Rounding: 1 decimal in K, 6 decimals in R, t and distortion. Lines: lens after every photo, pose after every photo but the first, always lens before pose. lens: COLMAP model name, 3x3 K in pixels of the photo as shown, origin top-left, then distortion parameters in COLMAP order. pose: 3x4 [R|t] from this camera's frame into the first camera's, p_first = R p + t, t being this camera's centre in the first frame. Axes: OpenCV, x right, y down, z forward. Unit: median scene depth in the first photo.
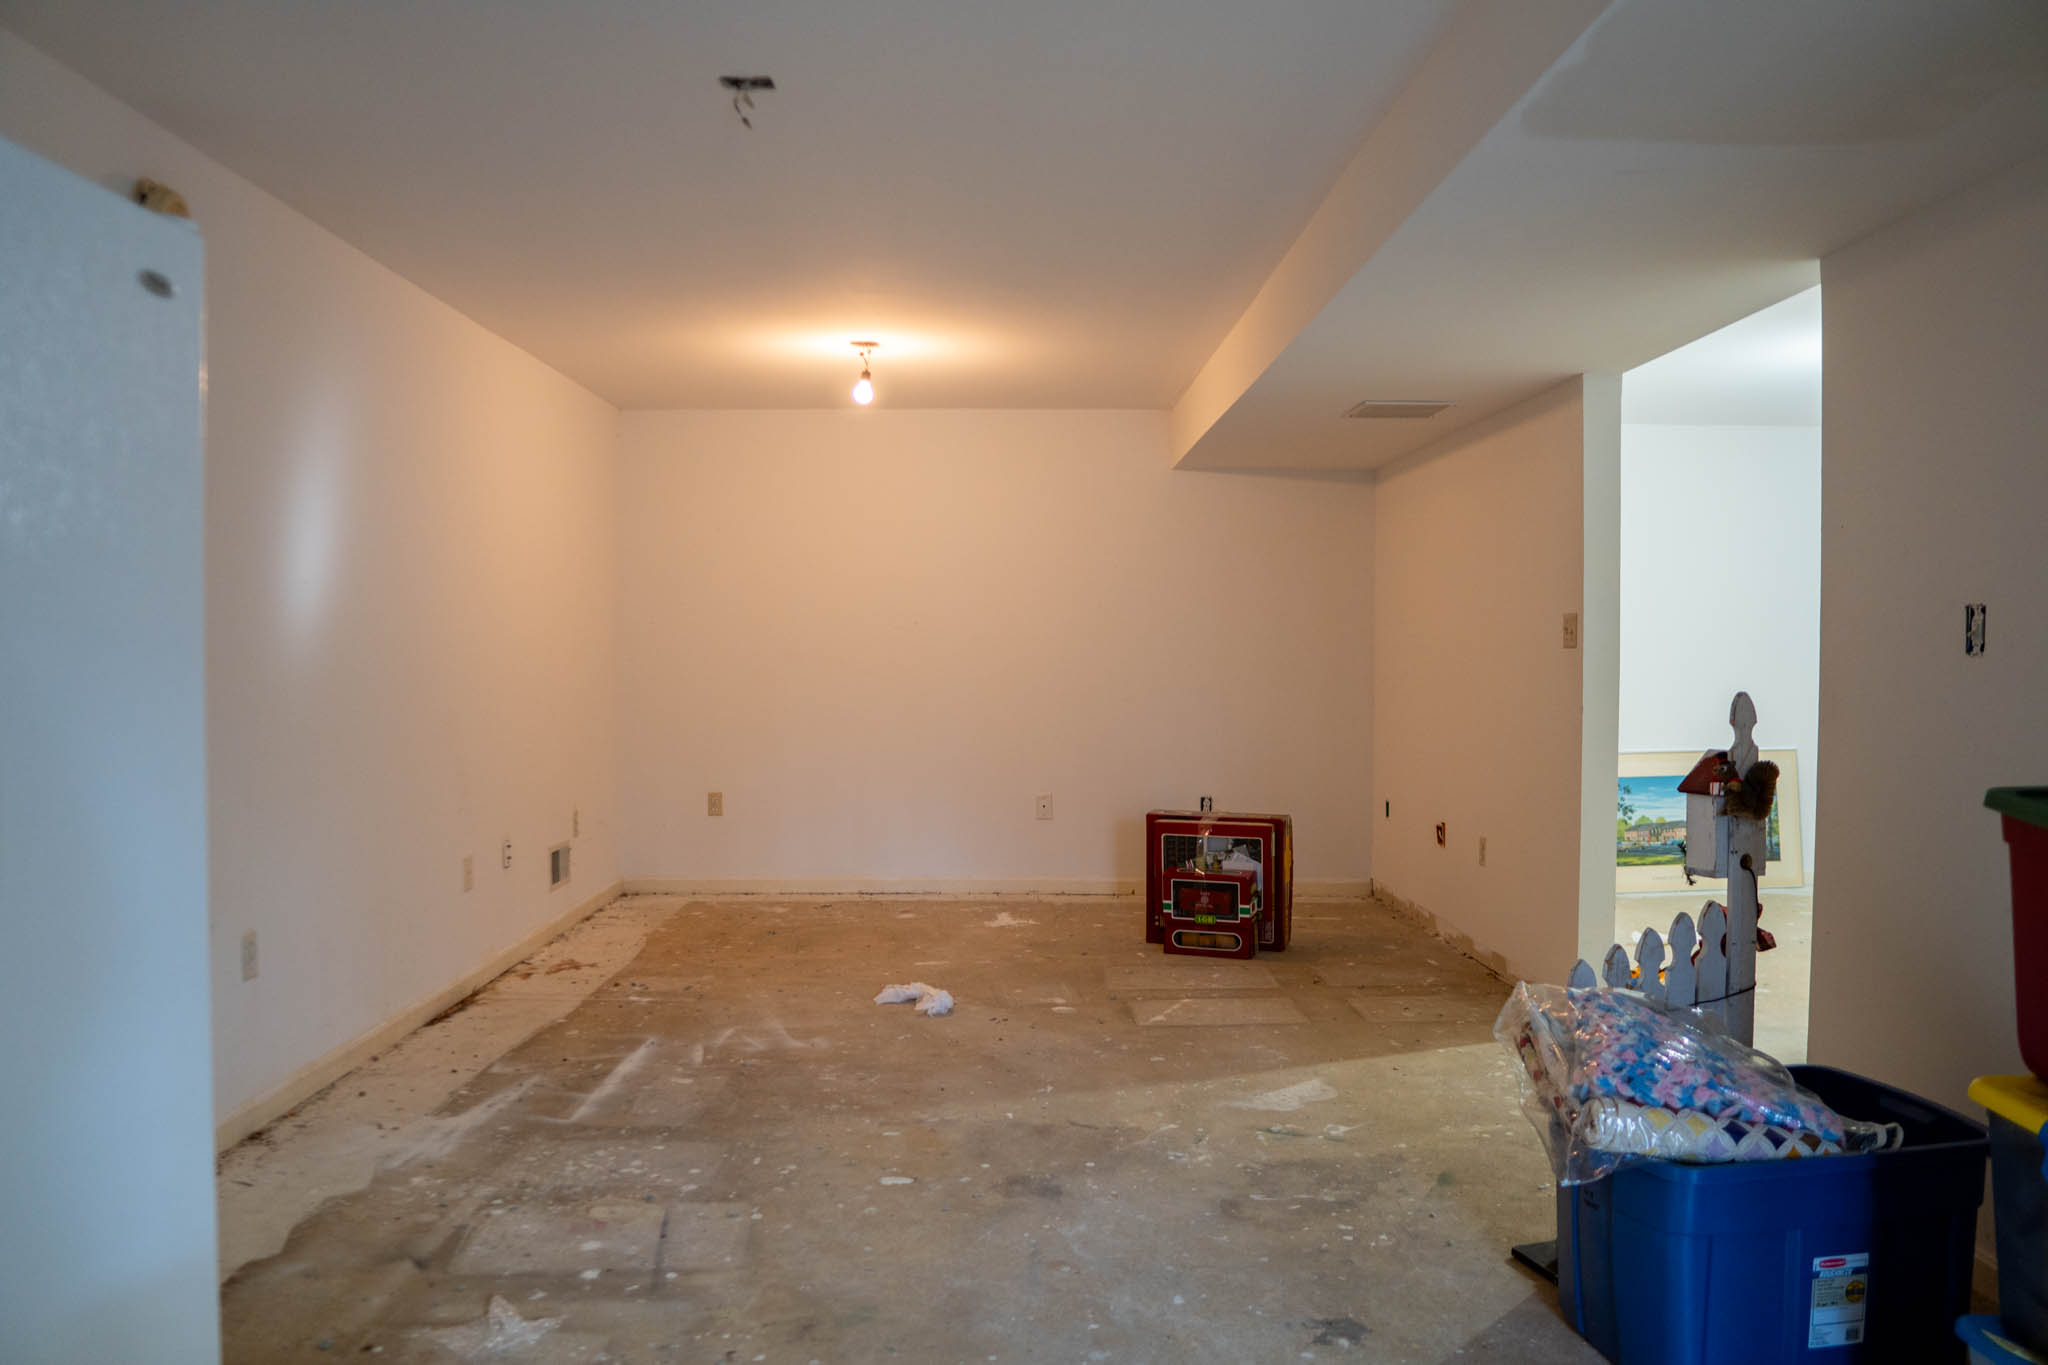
lens RADIAL K [[1408.5, 0, 1018.8], [0, 1408.5, 684.7], [0, 0, 1]] dist [-0.032493, 0.007968]
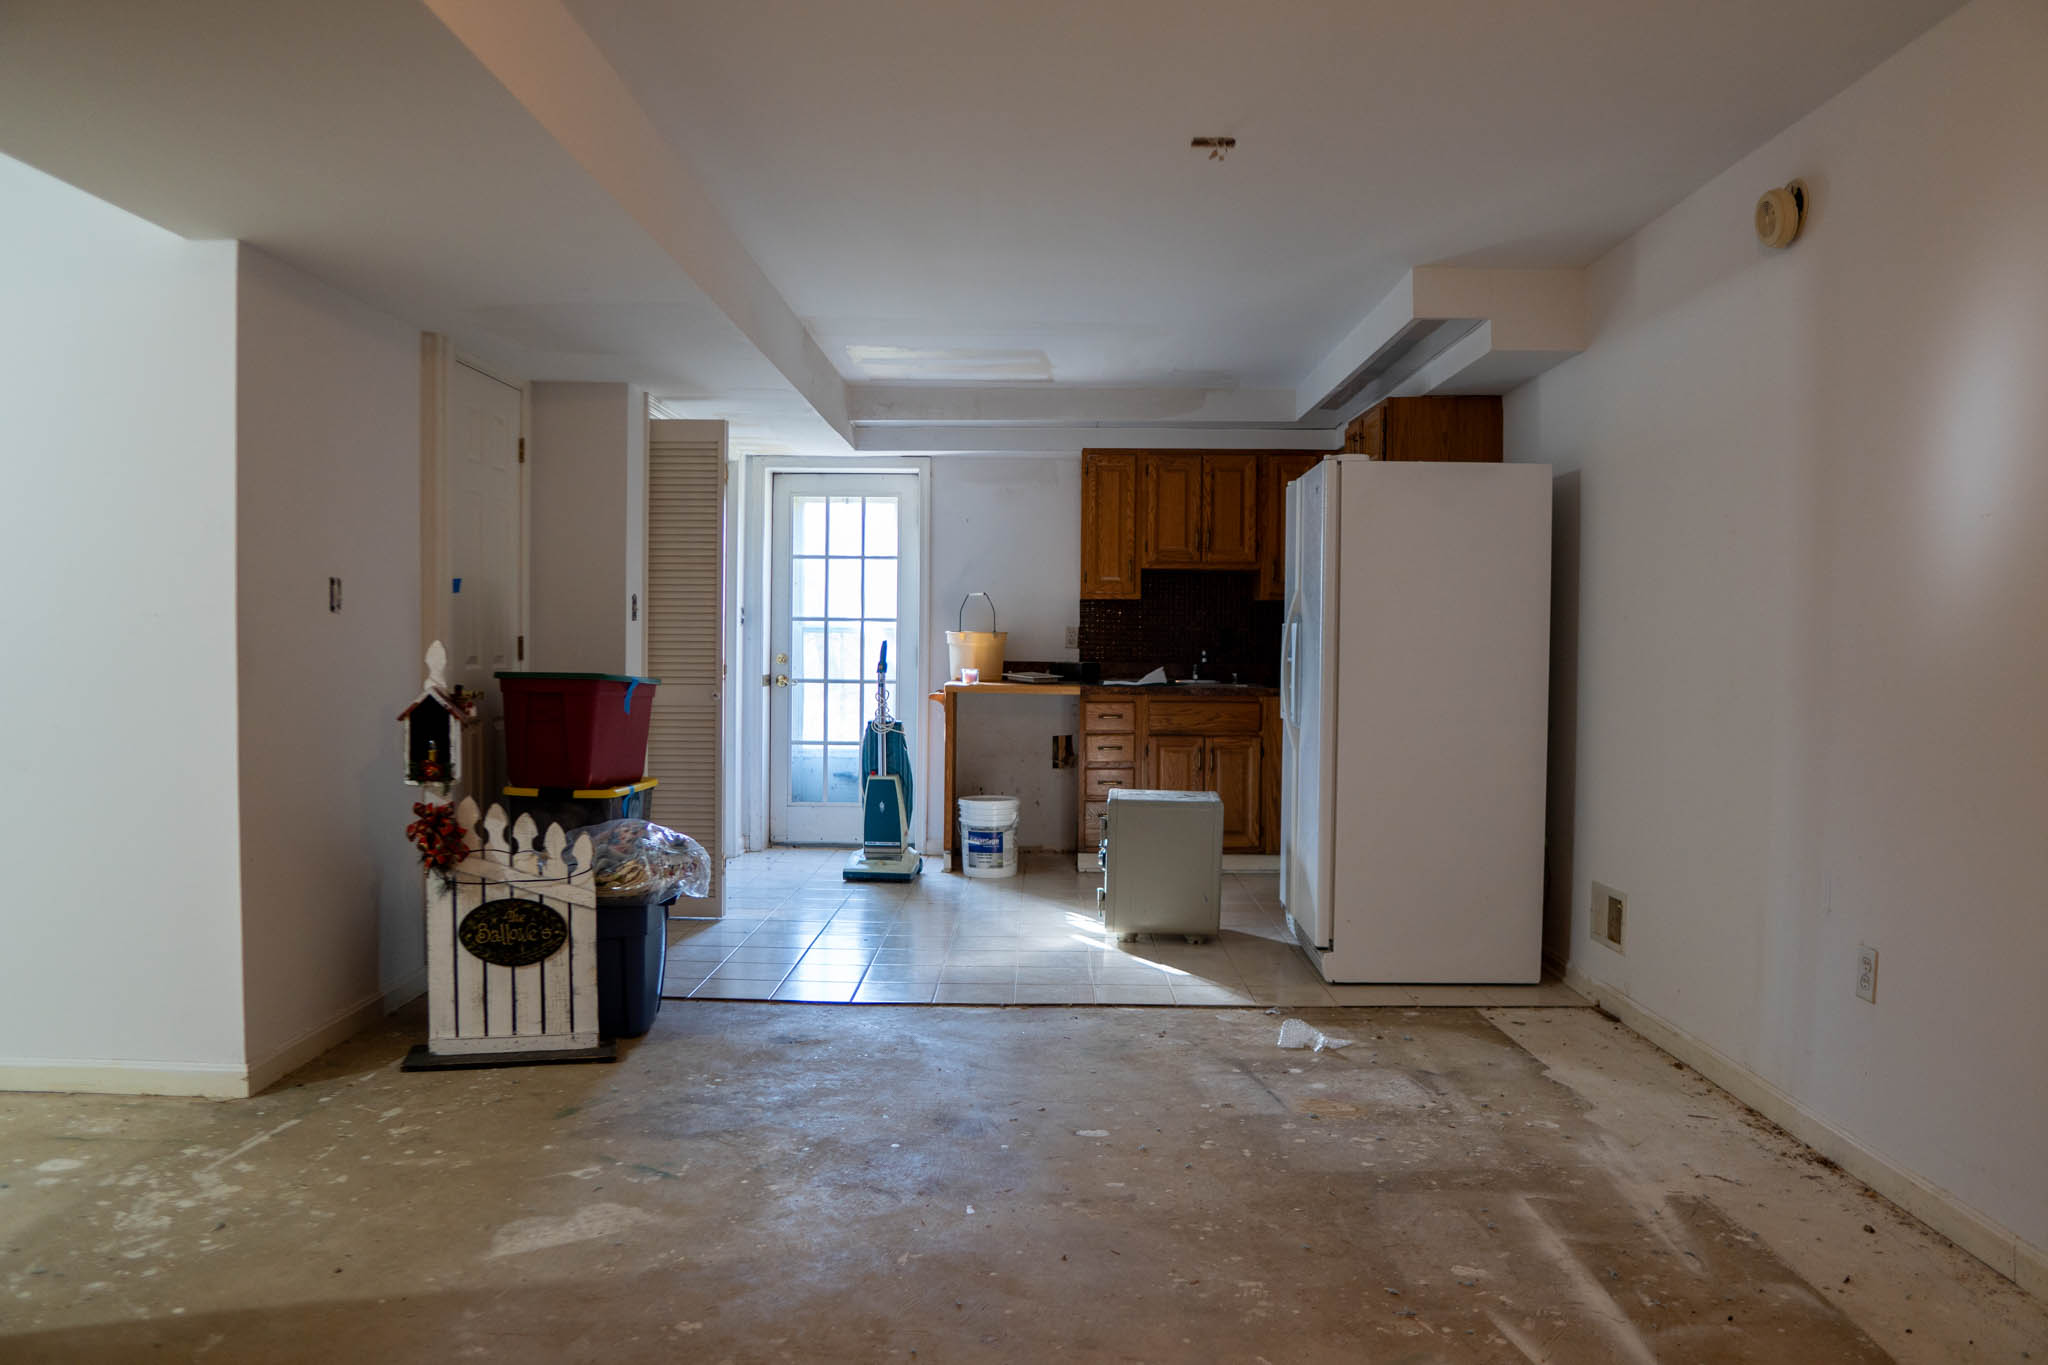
lens RADIAL K [[1408.5, 0, 1021.9], [0, 1408.5, 678.8], [0, 0, 1]] dist [-0.032493, 0.007968]
pose [[-0.999614, -0.009929, 0.025945, -0.053874], [-0.008602, 0.998674, 0.050758, -0.024037], [-0.026415, 0.050515, -0.998374, 1.832490]]
